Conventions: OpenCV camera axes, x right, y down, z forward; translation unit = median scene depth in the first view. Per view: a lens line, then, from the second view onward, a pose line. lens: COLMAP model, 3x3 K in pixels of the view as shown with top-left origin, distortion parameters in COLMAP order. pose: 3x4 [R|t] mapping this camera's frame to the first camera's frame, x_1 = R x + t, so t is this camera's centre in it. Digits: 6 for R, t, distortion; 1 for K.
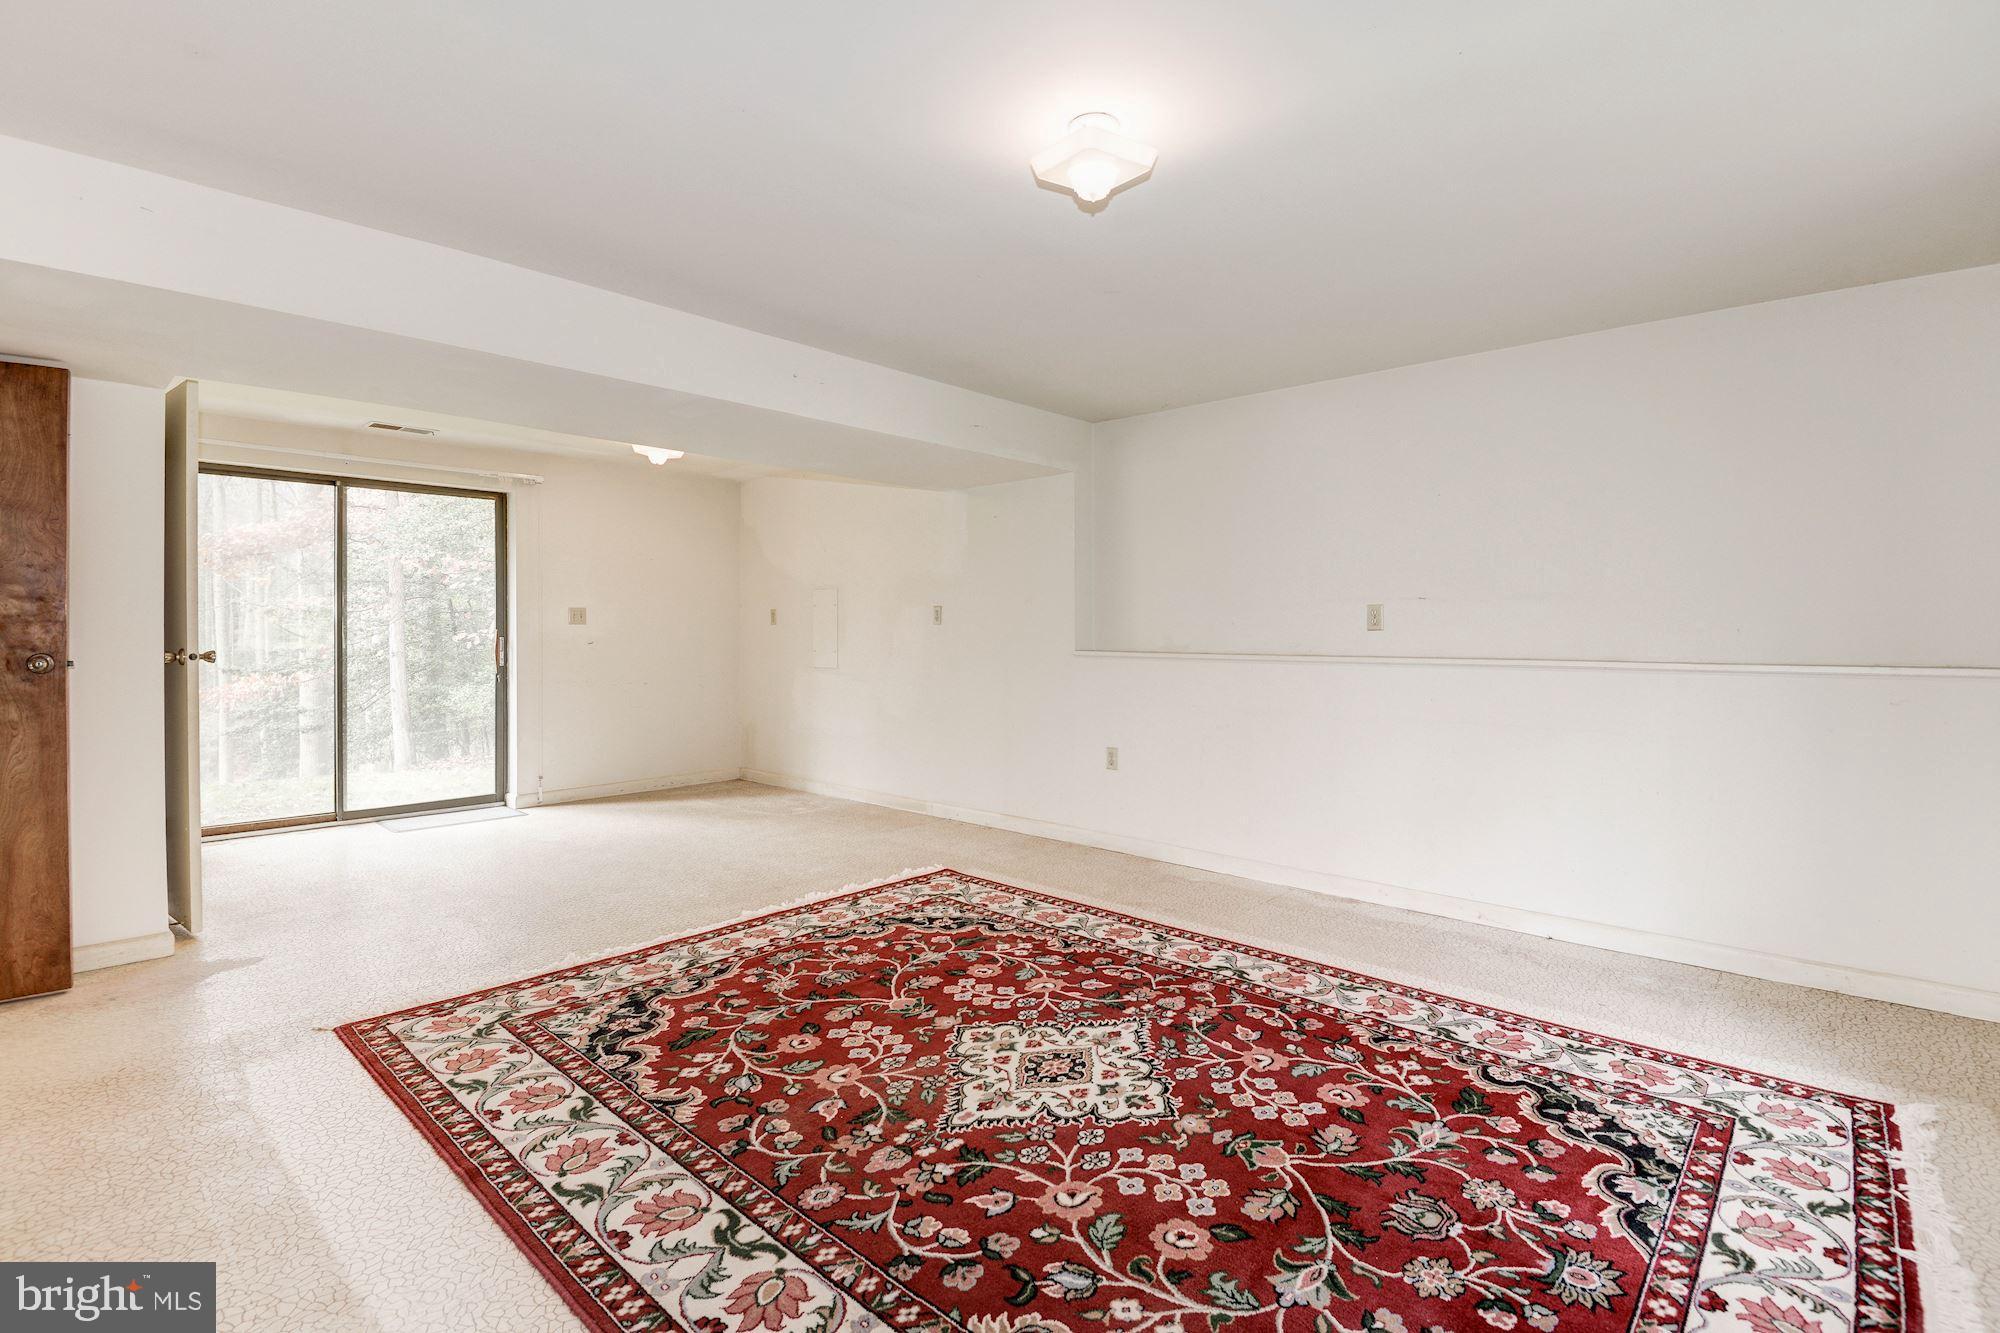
lens RADIAL K [[937.8, 0, 1018.5], [0, 937.8, 621.0], [0, 0, 1]] dist [0.003014, -0.014544]
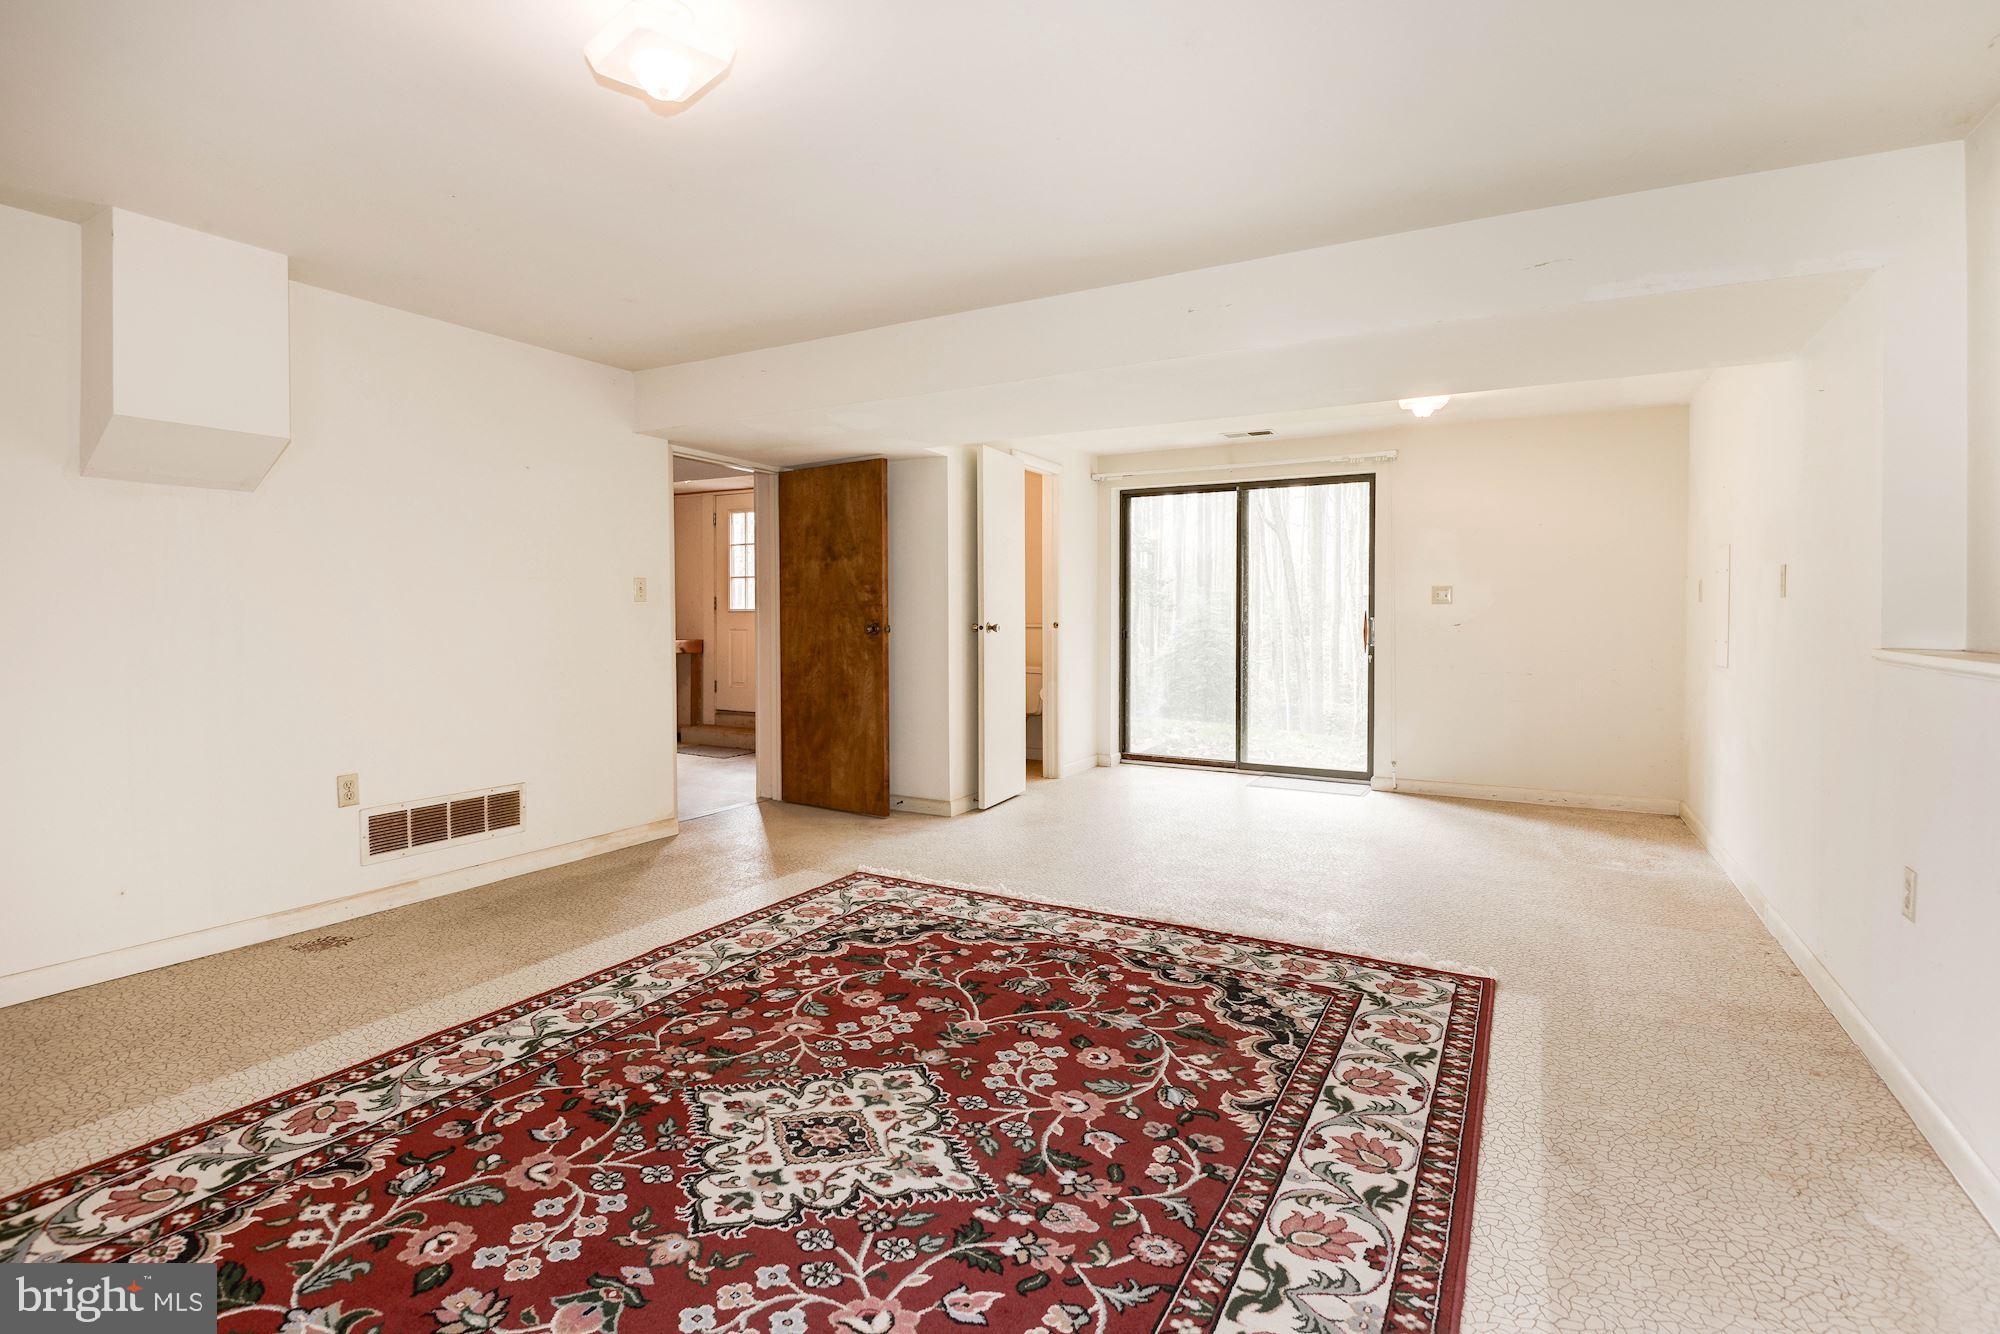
lens RADIAL K [[937.8, 0, 1003.4], [0, 937.8, 661.2], [0, 0, 1]] dist [0.003014, -0.014544]
pose [[0.221413, 0.051666, -0.973810, 0.741194], [0.007945, 0.998467, 0.054781, 0.011055], [0.975148, -0.019867, 0.220663, 0.844233]]
